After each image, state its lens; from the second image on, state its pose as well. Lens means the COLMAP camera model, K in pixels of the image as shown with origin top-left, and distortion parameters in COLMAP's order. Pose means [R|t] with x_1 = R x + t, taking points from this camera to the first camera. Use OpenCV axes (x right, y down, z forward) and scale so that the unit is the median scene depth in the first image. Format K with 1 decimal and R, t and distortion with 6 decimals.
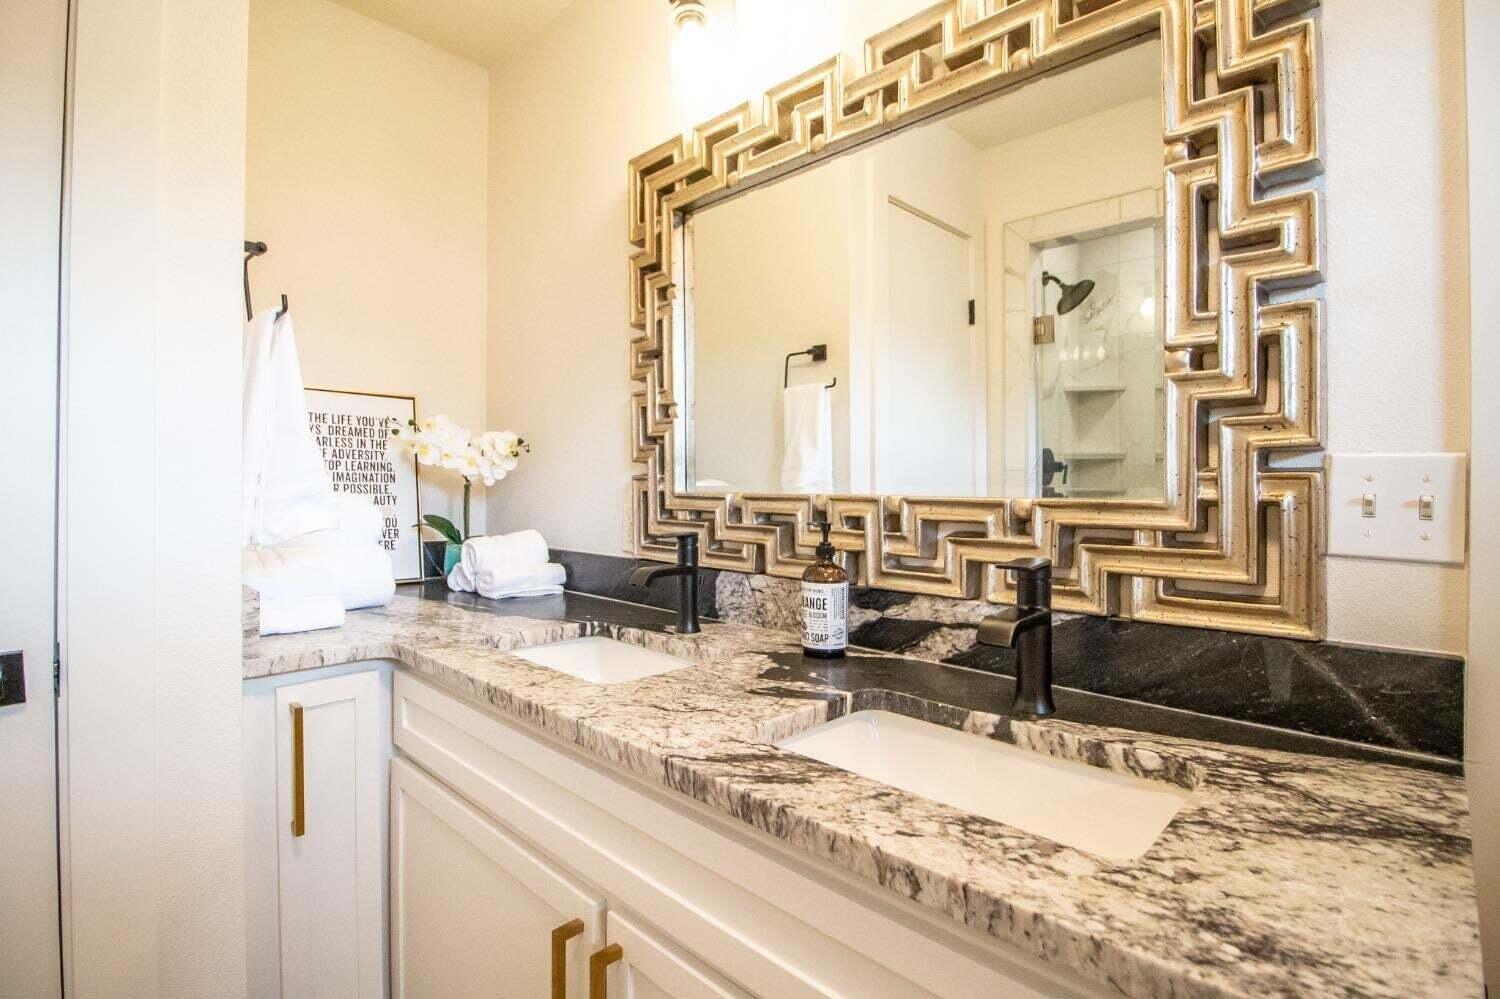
lens RADIAL K [[743.3, 0, 744.8], [0, 743.3, 486.4], [0, 0, 1]] dist [-0.012637, -0.001000]
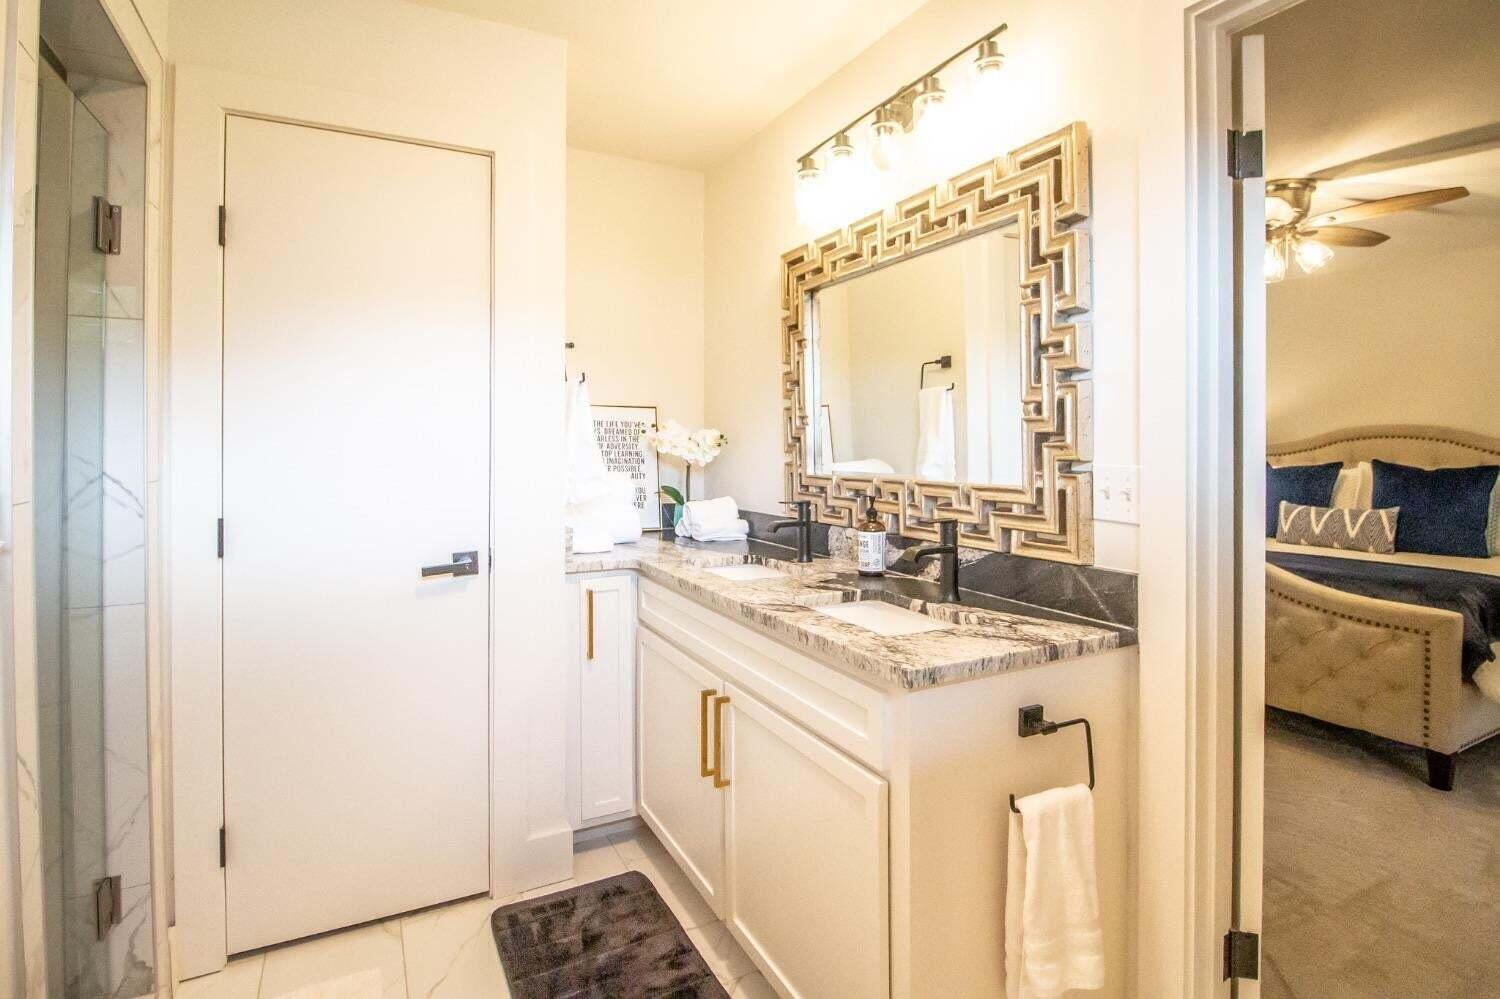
lens RADIAL K [[743.3, 0, 768.0], [0, 743.3, 453.1], [0, 0, 1]] dist [-0.012637, -0.001000]
pose [[0.956747, -0.002636, -0.290910, 0.348738], [0.003157, 0.999994, 0.001323, -0.047646], [0.290905, -0.002184, 0.956749, -0.623512]]
